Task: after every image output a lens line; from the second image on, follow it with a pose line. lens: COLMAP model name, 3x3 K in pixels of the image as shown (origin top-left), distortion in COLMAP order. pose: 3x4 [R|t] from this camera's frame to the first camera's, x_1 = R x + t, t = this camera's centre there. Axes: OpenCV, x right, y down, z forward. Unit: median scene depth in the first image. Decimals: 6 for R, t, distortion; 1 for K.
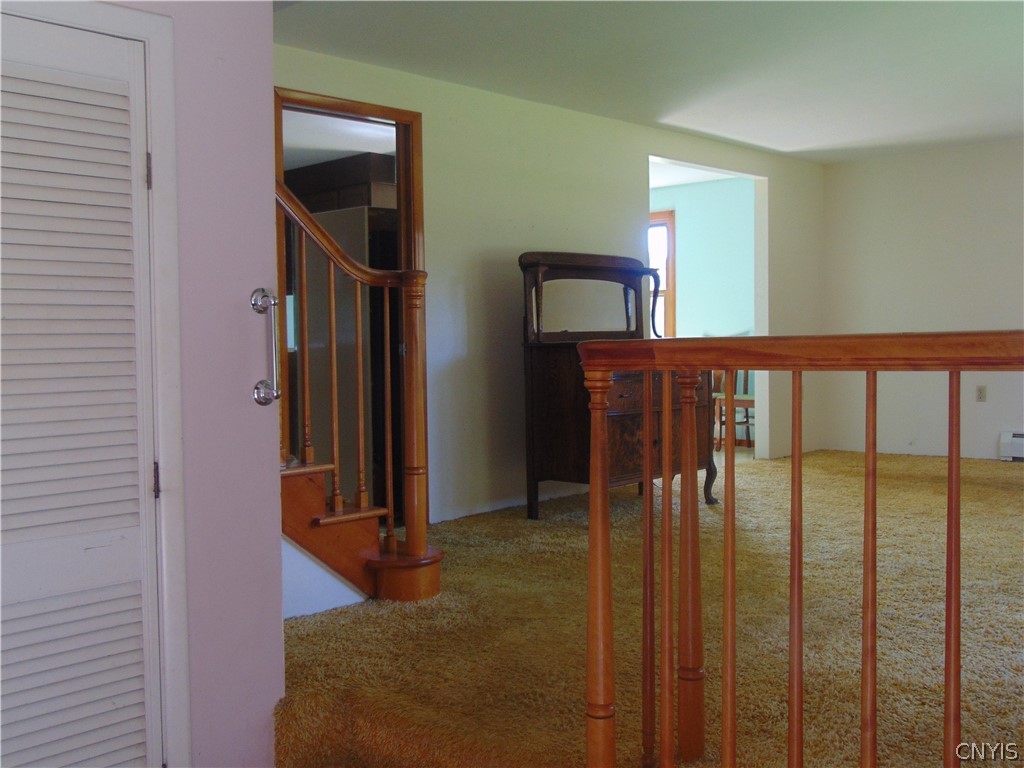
lens RADIAL K [[1052.6, 0, 512.0], [0, 1052.6, 384.0], [0, 0, 1]] dist [-0.014665, 0.033284]
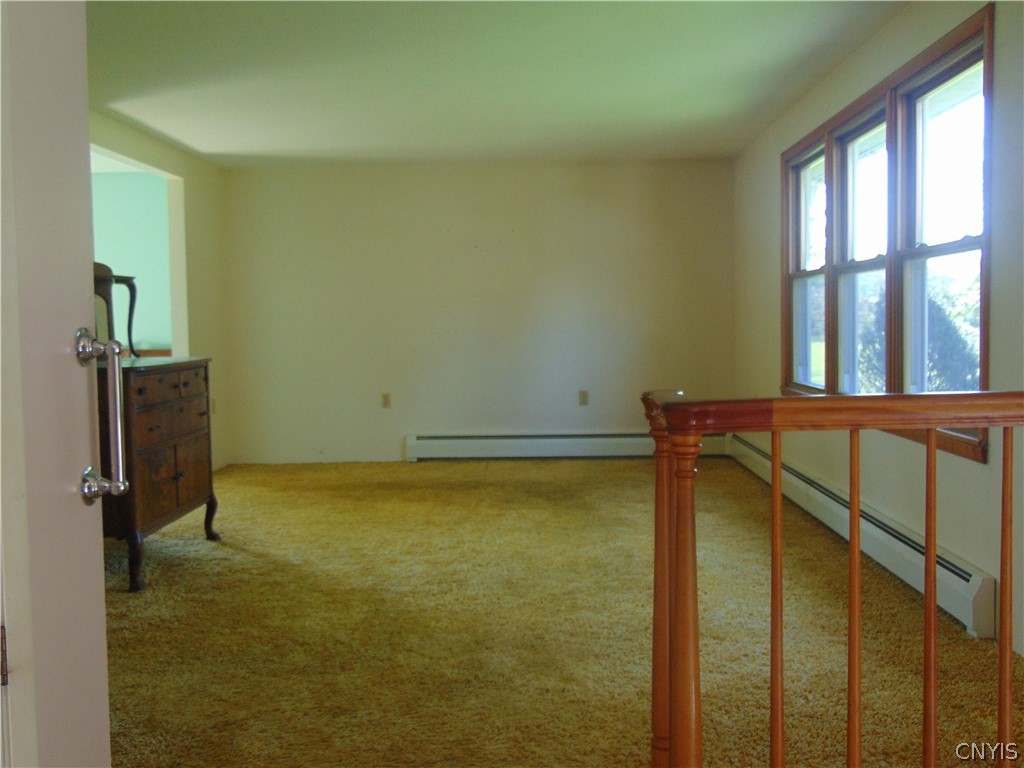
lens RADIAL K [[1052.6, 0, 512.0], [0, 1052.6, 384.0], [0, 0, 1]] dist [-0.014665, 0.033284]
pose [[0.746909, -0.035191, 0.663994, -0.207625], [0.033267, 0.999326, 0.015542, -0.024888], [-0.664094, 0.010480, 0.747576, 0.144623]]
